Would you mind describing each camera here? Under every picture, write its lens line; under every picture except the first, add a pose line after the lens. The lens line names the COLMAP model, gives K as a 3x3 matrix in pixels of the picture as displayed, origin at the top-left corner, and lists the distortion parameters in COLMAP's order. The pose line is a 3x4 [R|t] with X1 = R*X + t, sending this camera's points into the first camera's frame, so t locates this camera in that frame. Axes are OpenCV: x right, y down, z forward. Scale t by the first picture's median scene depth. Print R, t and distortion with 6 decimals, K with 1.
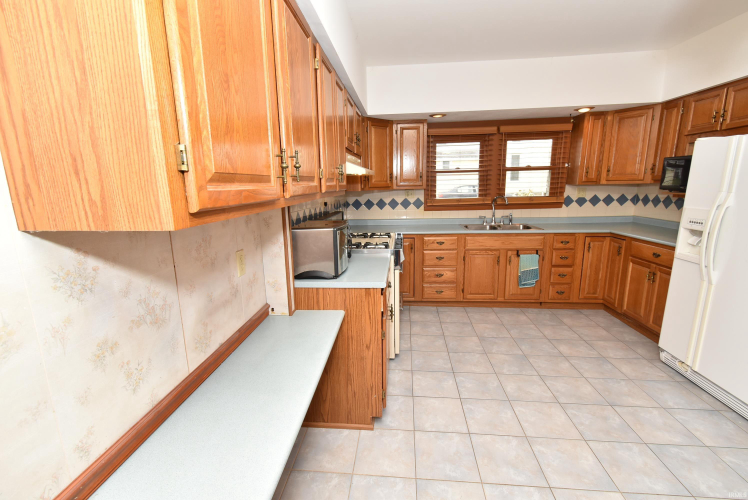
lens RADIAL K [[330.3, 0, 374.2], [0, 330.3, 251.2], [0, 0, 1]] dist [0.012468, -0.006904]
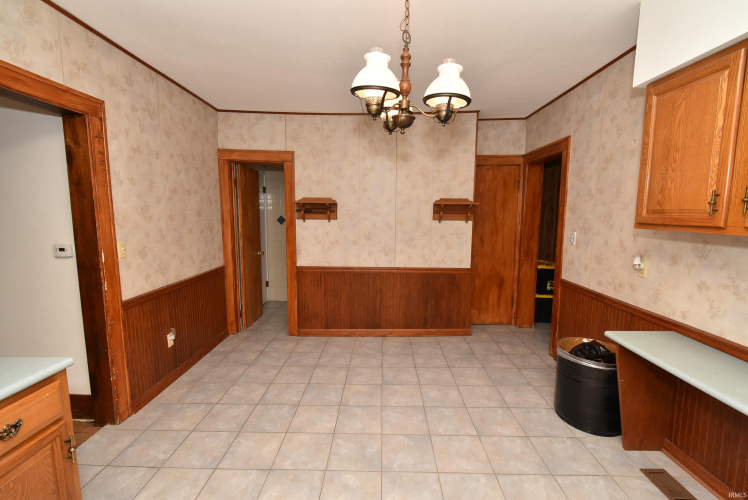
lens RADIAL K [[330.3, 0, 374.2], [0, 330.3, 251.2], [0, 0, 1]] dist [0.012468, -0.006904]
pose [[-0.998102, 0.021044, -0.057875, 0.335022], [0.001511, 0.947886, 0.318607, -0.140954], [0.061564, 0.317914, -0.946119, 0.633601]]
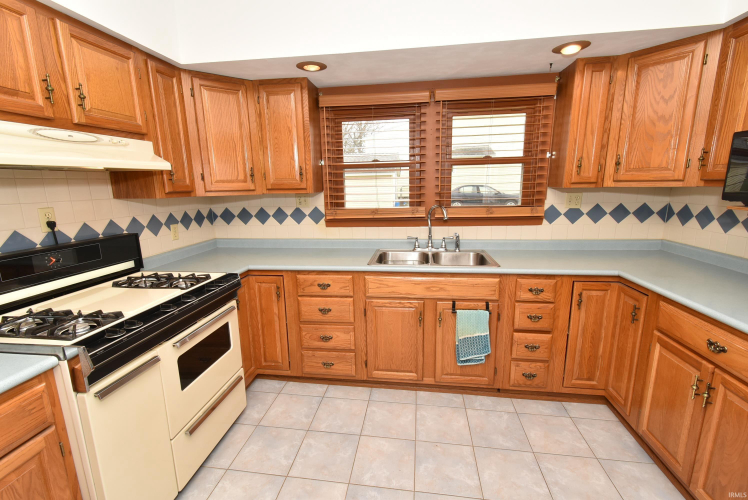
lens RADIAL K [[330.3, 0, 374.2], [0, 330.3, 251.2], [0, 0, 1]] dist [0.012468, -0.006904]
pose [[0.998909, 0.012364, -0.045032, 0.318769], [-0.012293, 0.999923, 0.001868, -0.089503], [0.045051, -0.001313, 0.998984, 0.417258]]
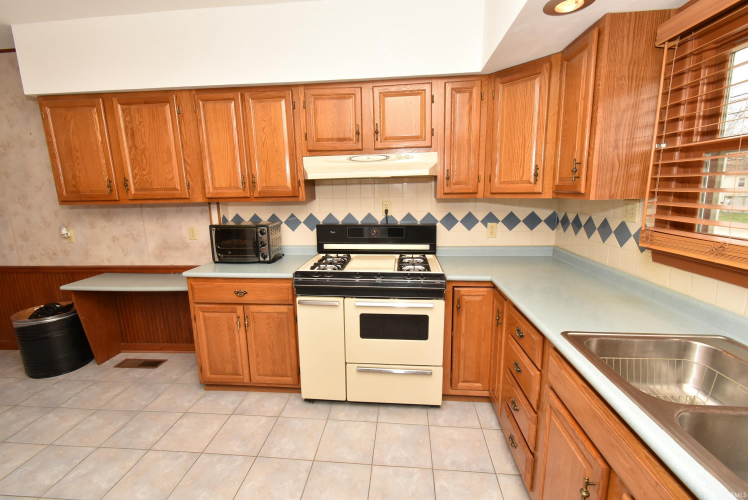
lens RADIAL K [[330.3, 0, 374.2], [0, 330.3, 251.2], [0, 0, 1]] dist [0.012468, -0.006904]
pose [[-0.007269, 0.203689, -0.979009, 0.590650], [-0.180845, 0.962623, 0.201622, -0.174904], [0.983485, 0.178515, 0.029839, 0.799124]]
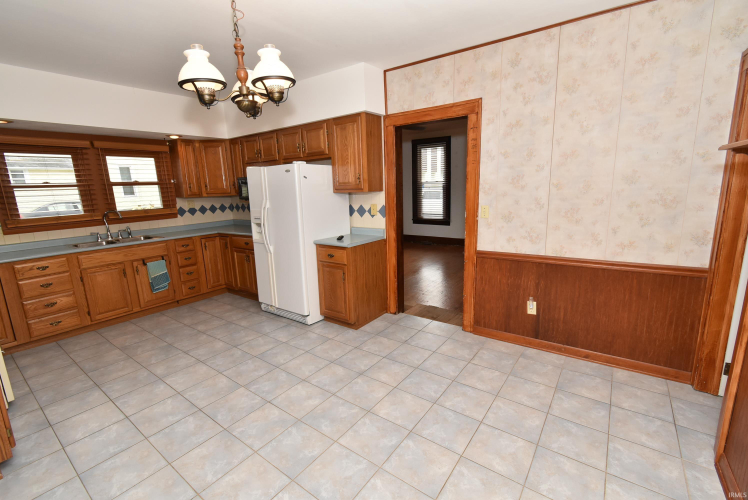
lens RADIAL K [[330.3, 0, 374.2], [0, 330.3, 251.2], [0, 0, 1]] dist [0.012468, -0.006904]
pose [[0.523984, -0.163327, 0.835922, -0.066653], [0.196017, 0.978222, 0.068260, 0.043699], [-0.828865, 0.128088, 0.544588, -0.205440]]
